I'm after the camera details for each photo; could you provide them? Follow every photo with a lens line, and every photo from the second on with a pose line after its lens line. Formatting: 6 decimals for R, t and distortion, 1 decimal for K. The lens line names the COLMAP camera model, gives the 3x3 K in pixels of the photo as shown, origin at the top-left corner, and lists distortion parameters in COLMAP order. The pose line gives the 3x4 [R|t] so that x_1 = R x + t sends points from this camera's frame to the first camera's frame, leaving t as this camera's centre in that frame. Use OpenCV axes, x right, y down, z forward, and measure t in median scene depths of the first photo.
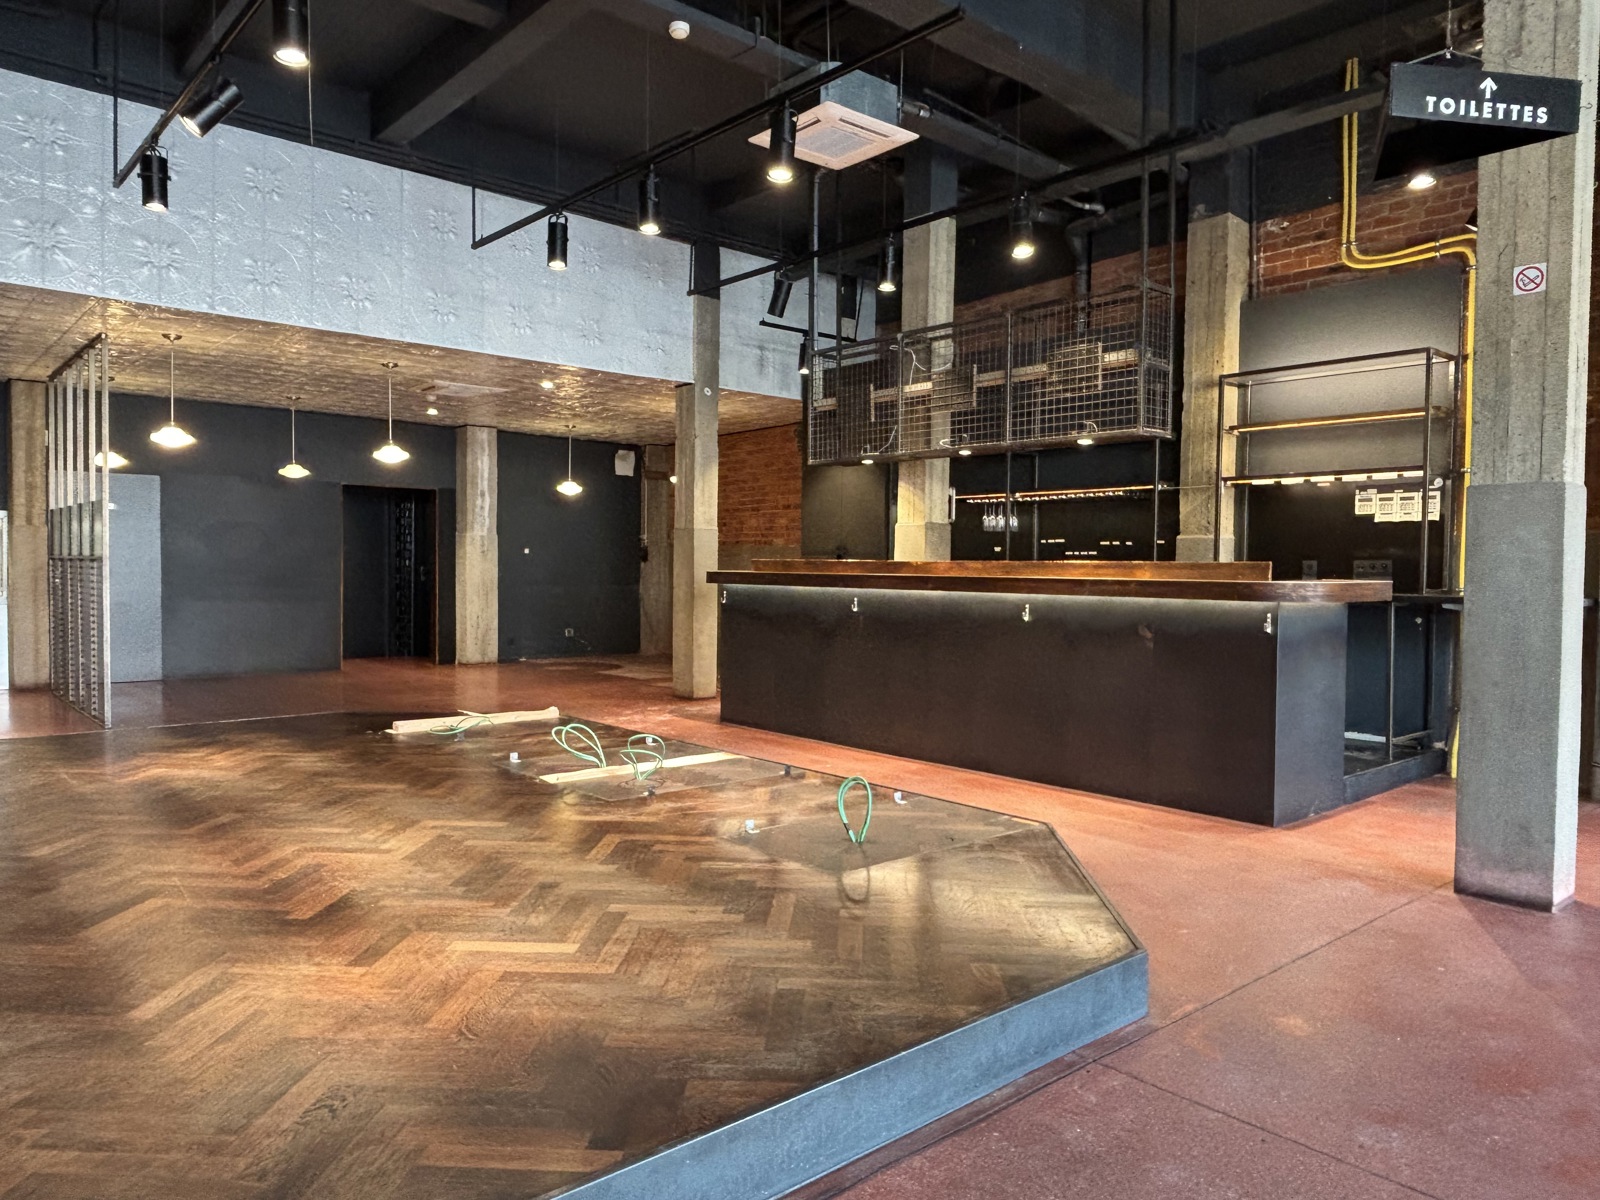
lens RADIAL K [[1076.3, 0, 805.6], [0, 1076.3, 594.2], [0, 0, 1]] dist [-0.003787, -0.000776]
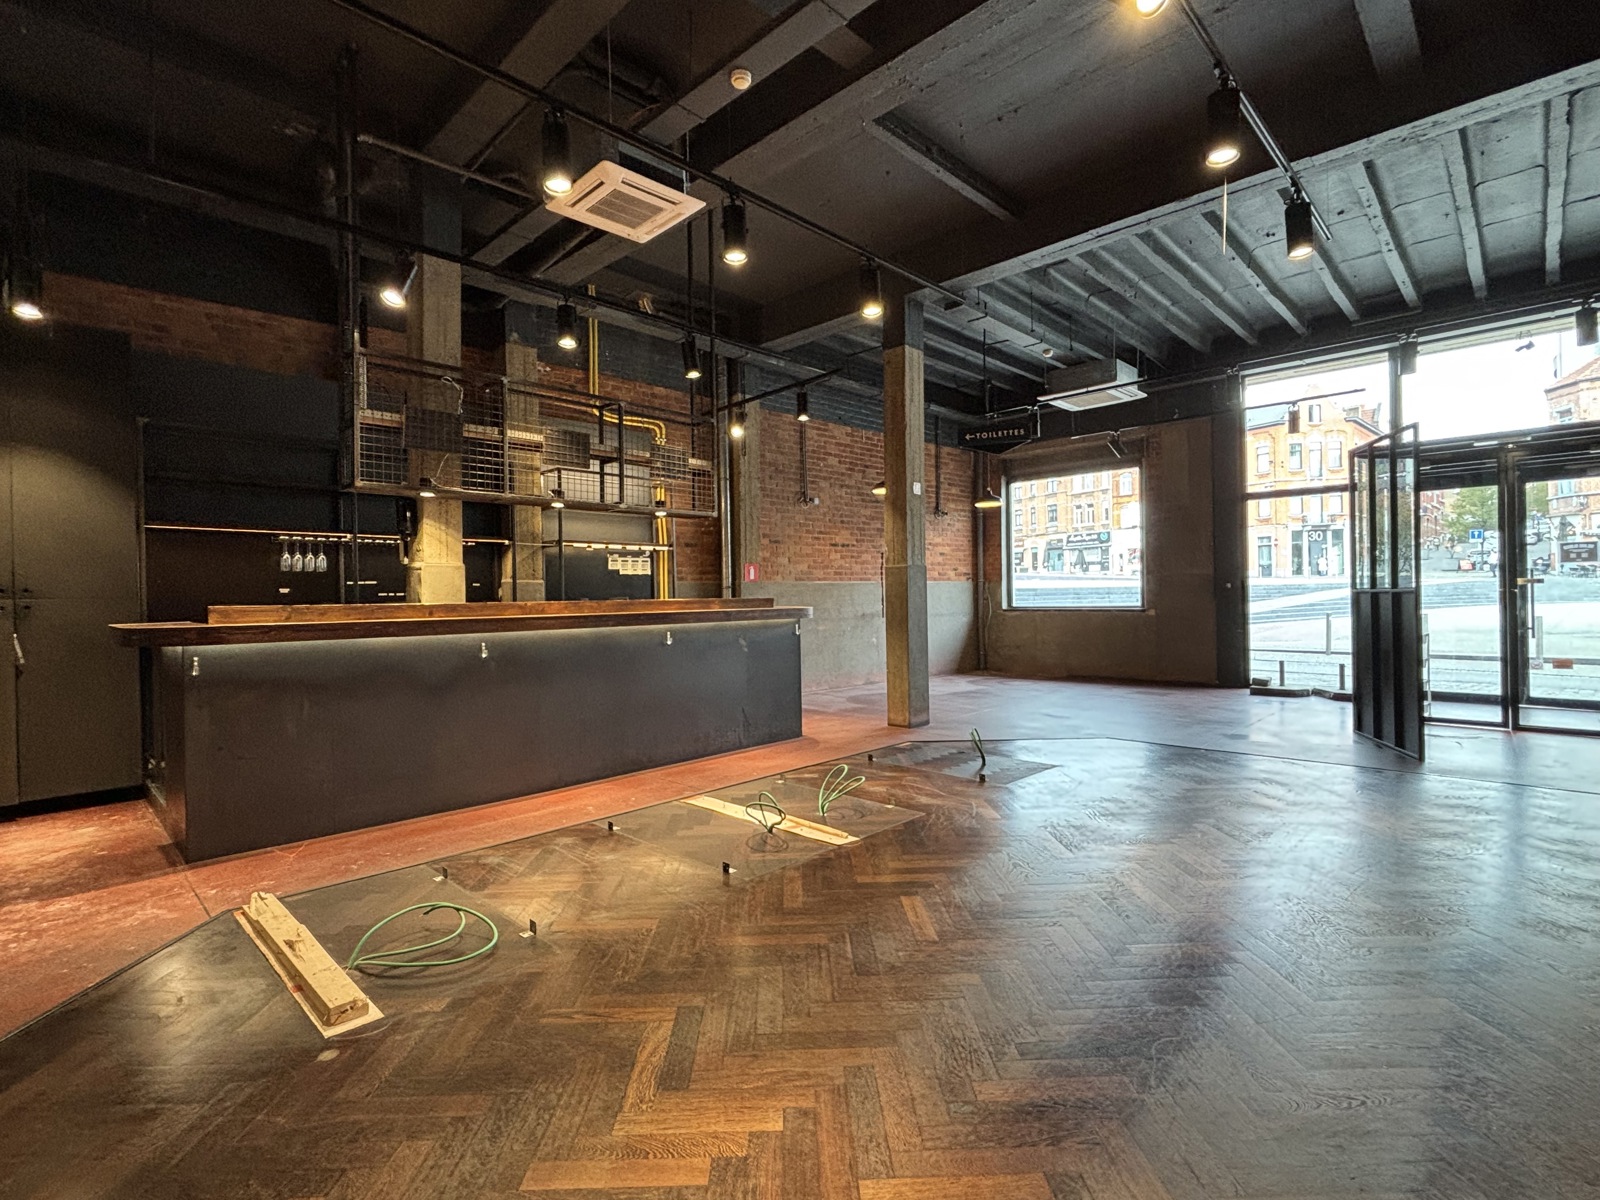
lens RADIAL K [[768.2, 0, 808.8], [0, 768.2, 601.6], [0, 0, 1]] dist [0.001464, 0.000012]
pose [[-0.083633, -0.013703, 0.996402, -0.675018], [0.043363, 0.998908, 0.017377, -0.032907], [-0.995553, 0.044660, -0.082947, 0.805423]]
